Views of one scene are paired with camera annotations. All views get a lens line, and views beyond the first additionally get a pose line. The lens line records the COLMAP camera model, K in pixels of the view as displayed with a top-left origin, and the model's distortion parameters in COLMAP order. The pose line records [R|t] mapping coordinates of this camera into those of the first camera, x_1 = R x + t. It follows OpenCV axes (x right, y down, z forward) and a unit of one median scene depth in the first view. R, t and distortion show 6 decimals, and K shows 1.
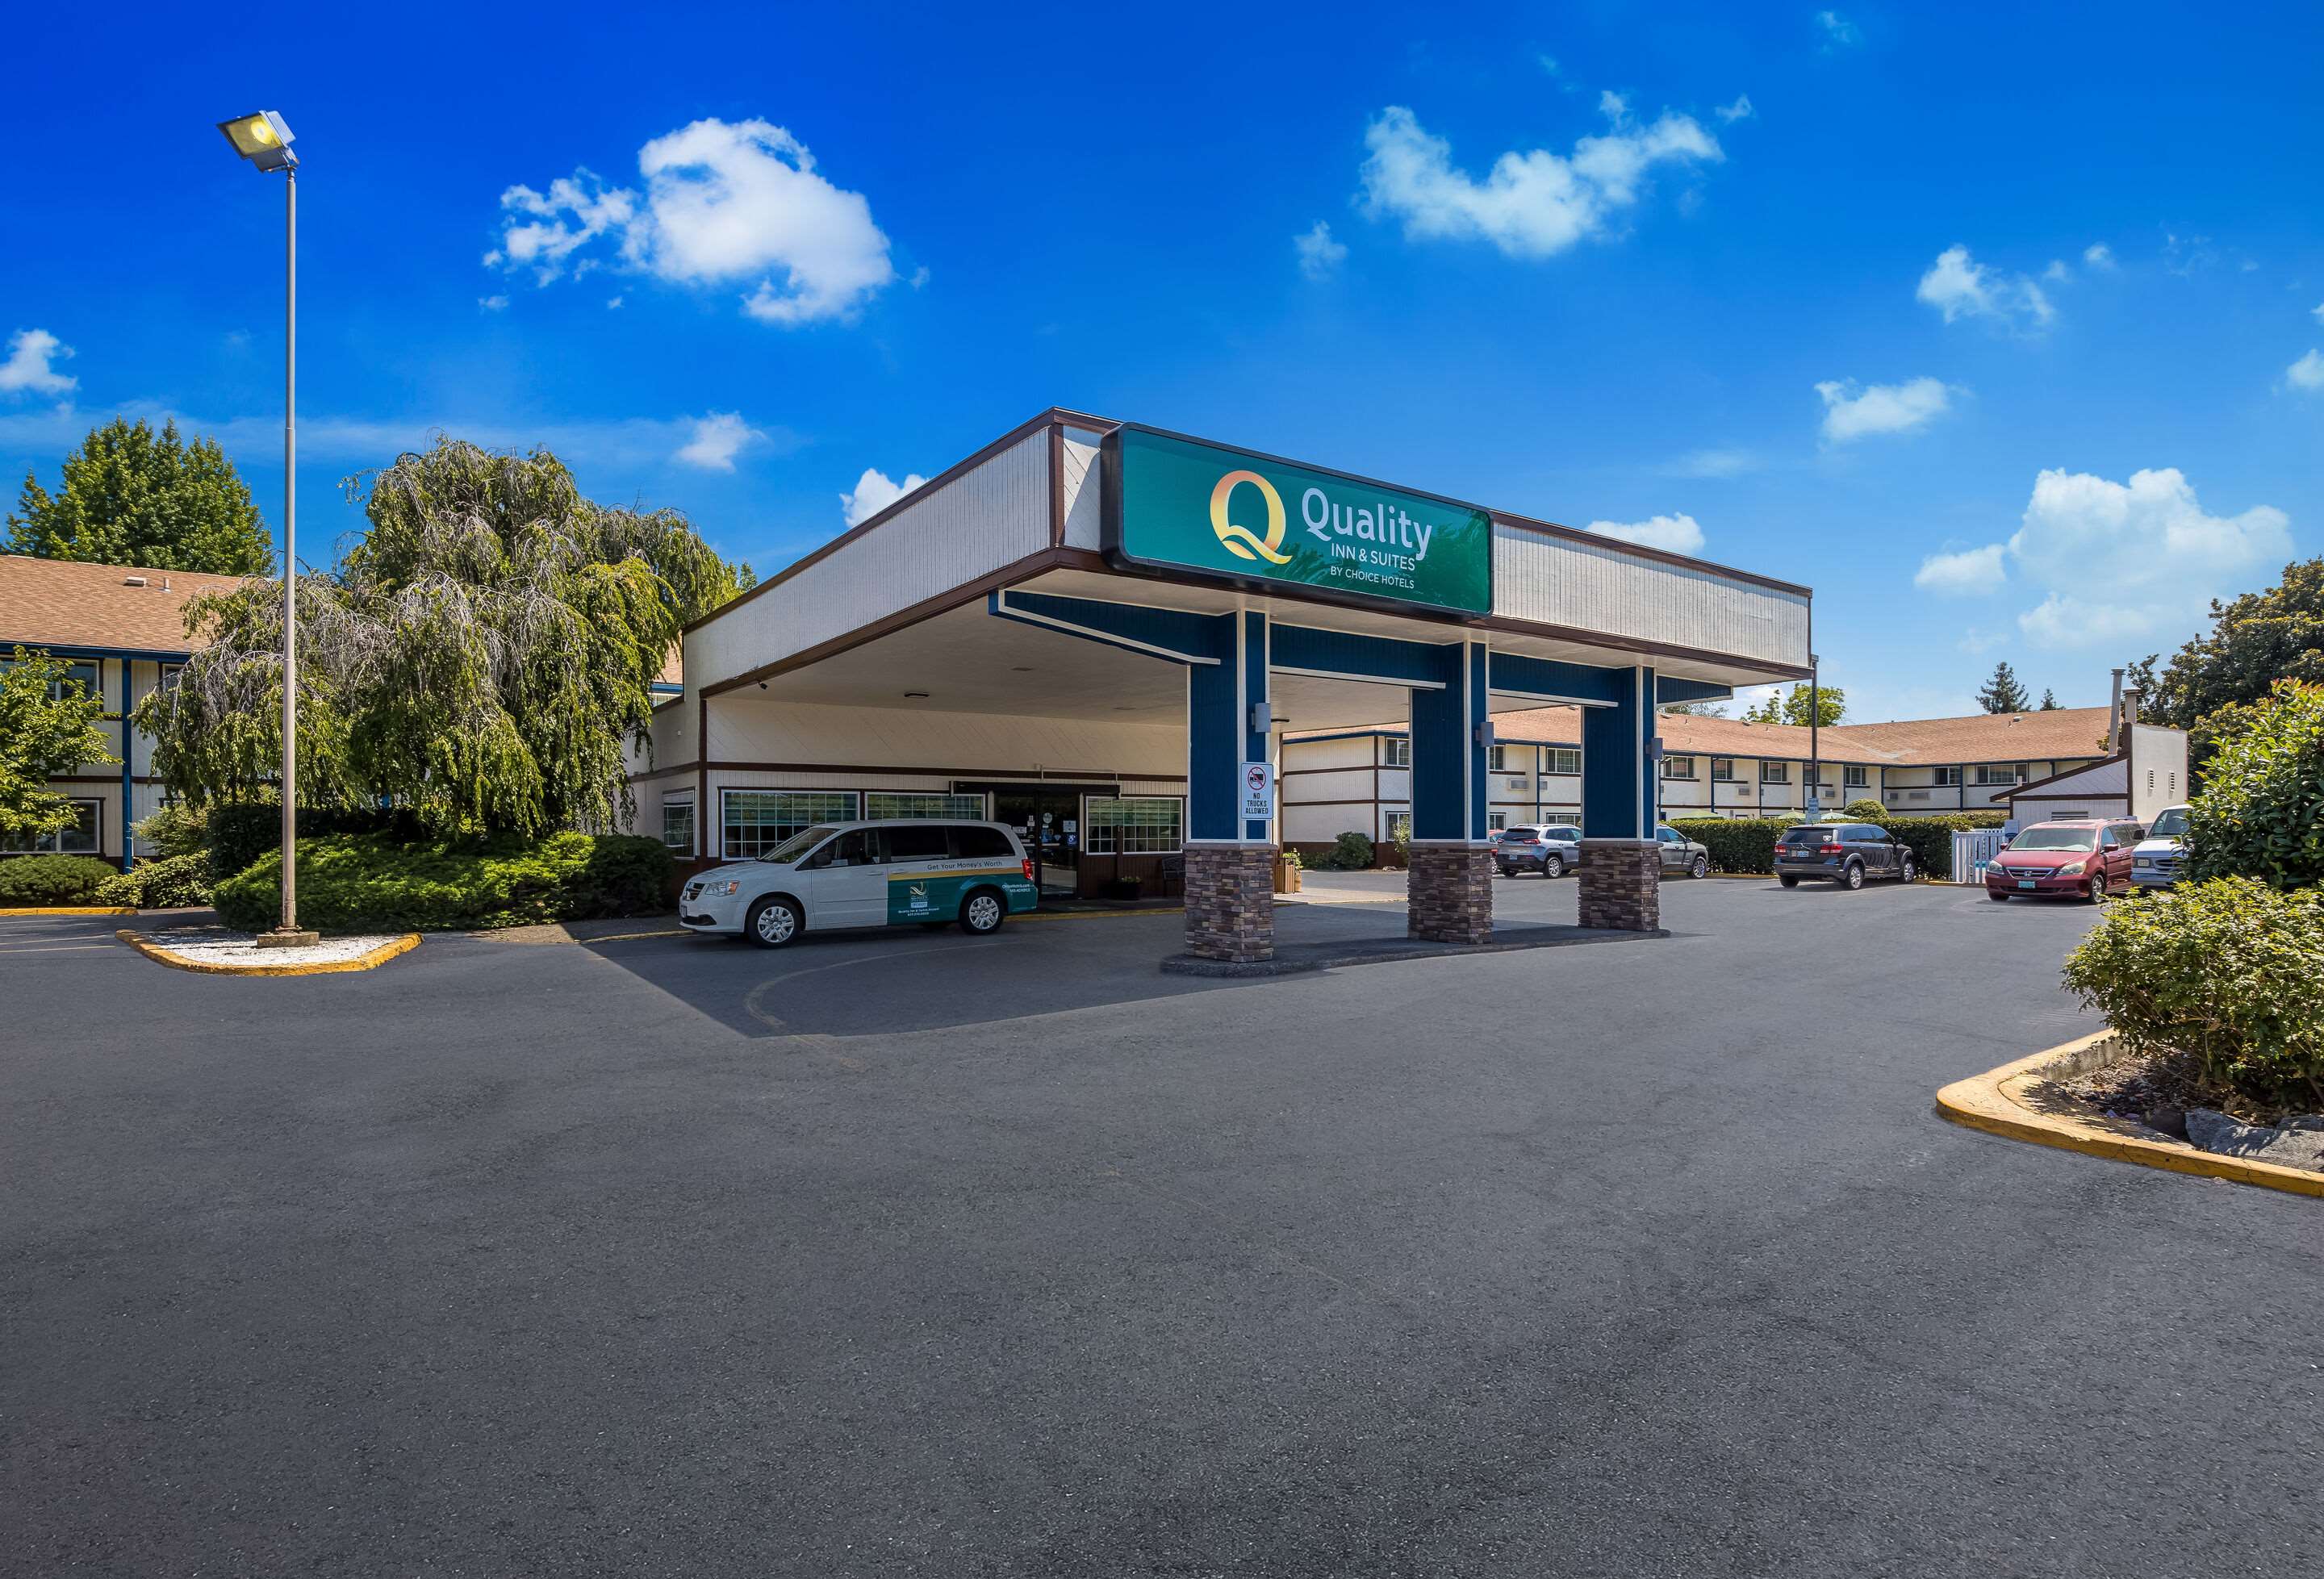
lens RADIAL K [[1189.7, 0, 1167.1], [0, 1189.7, 814.5], [0, 0, 1]] dist [-0.006511, -0.001461]
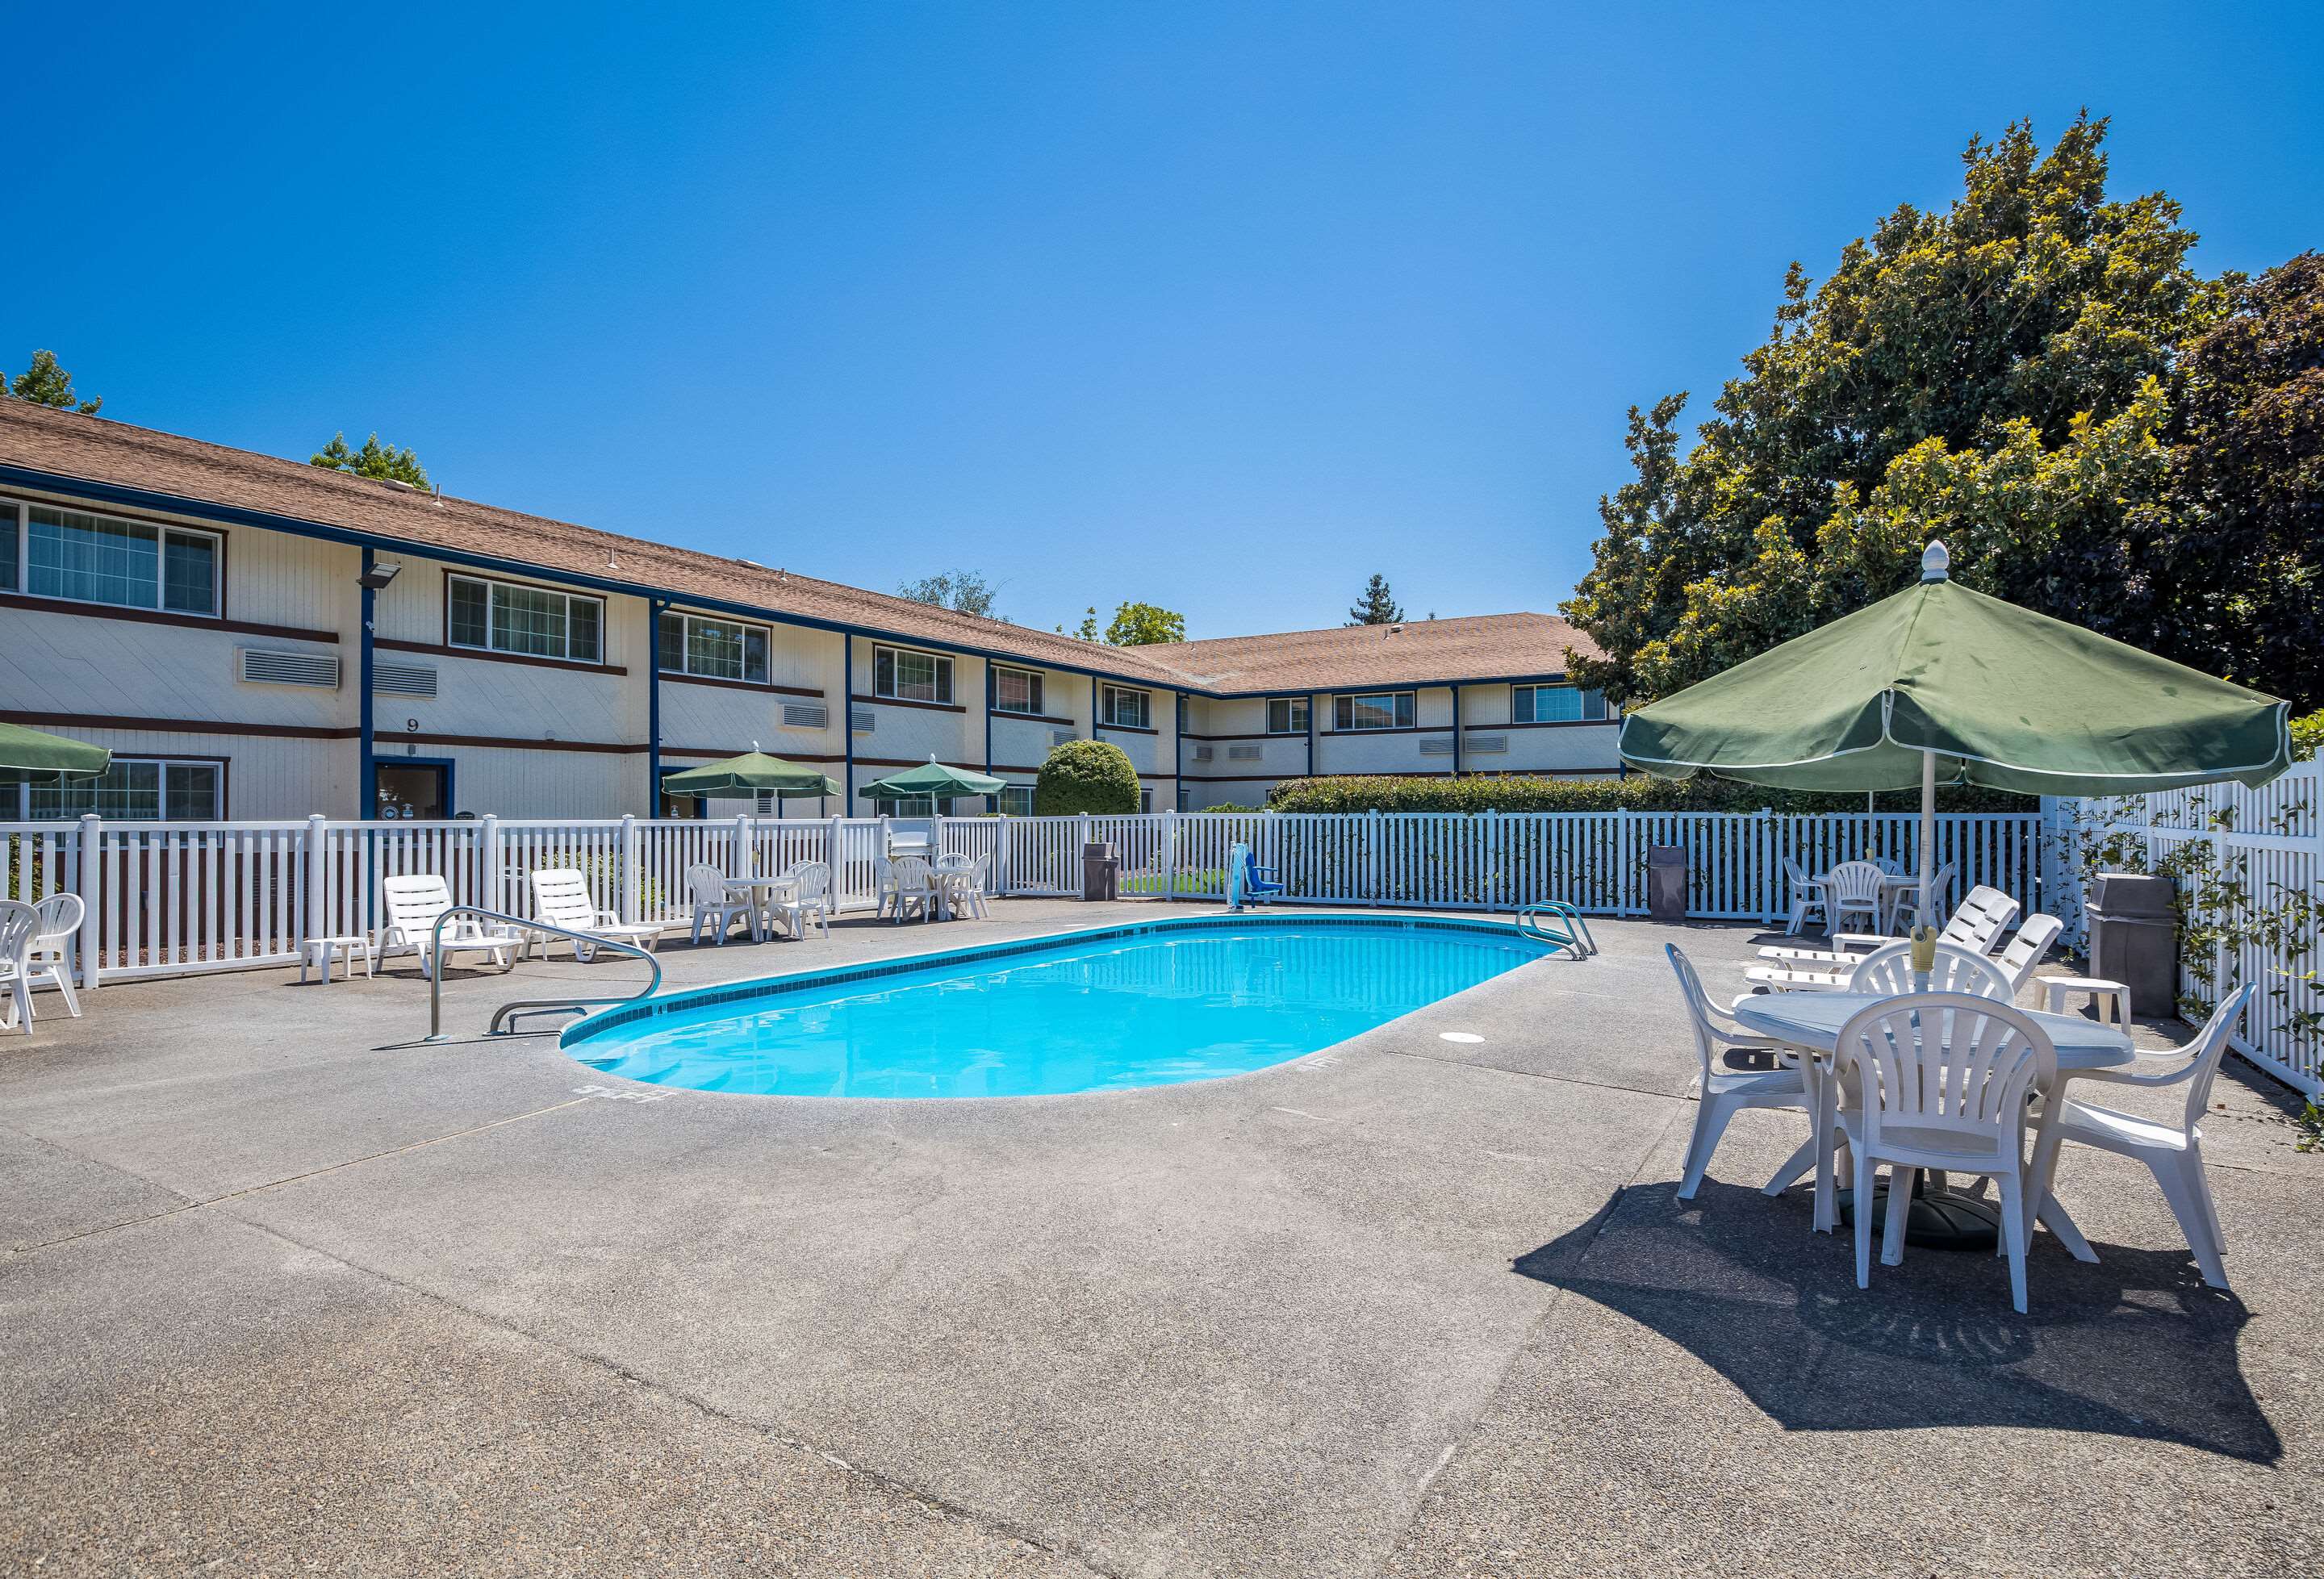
lens RADIAL K [[1189.7, 0, 1168.3], [0, 1189.7, 793.6], [0, 0, 1]] dist [-0.006511, -0.001461]
pose [[0.905103, 0.006454, 0.425144, 0.385347], [-0.003712, 0.999967, -0.007277, 0.007054], [-0.425177, 0.005008, 0.905096, 0.543691]]
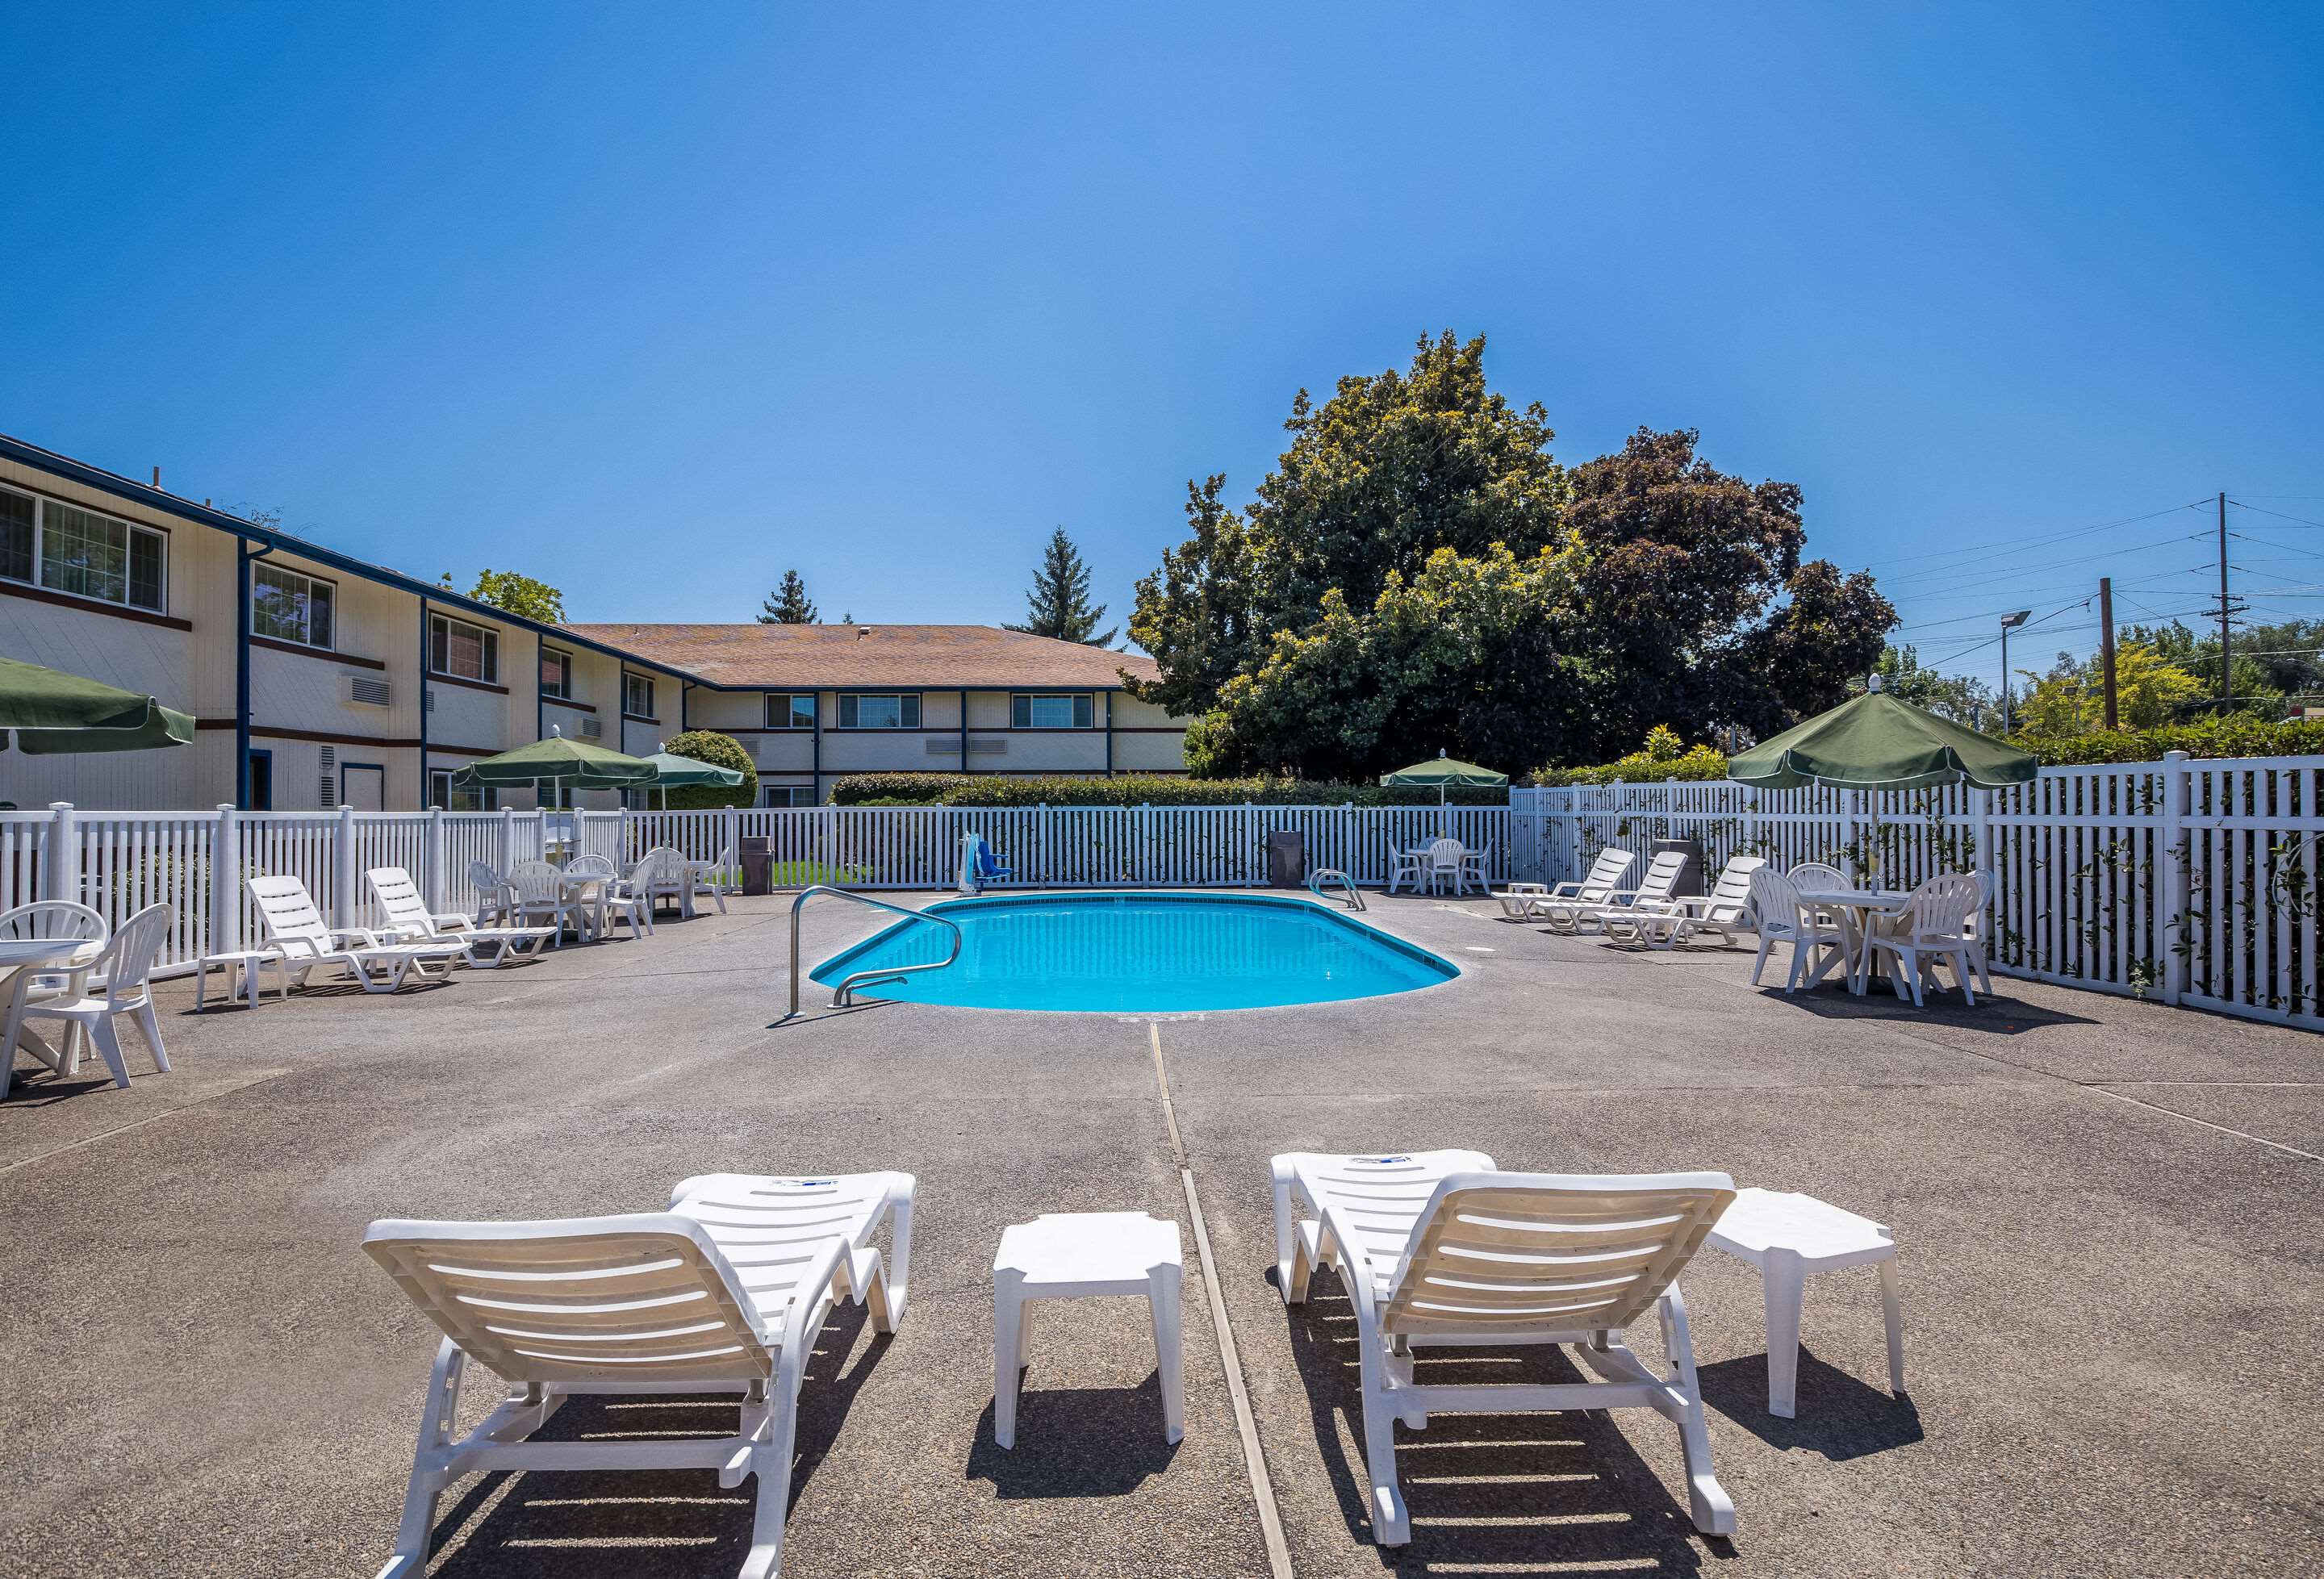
lens RADIAL K [[1189.7, 0, 1158.9], [0, 1189.7, 789.7], [0, 0, 1]] dist [-0.006511, -0.001461]
pose [[0.521019, 0.014548, 0.853421, 0.290105], [-0.007161, 0.999894, -0.012673, 0.008815], [-0.853515, 0.000492, 0.521068, 0.583976]]
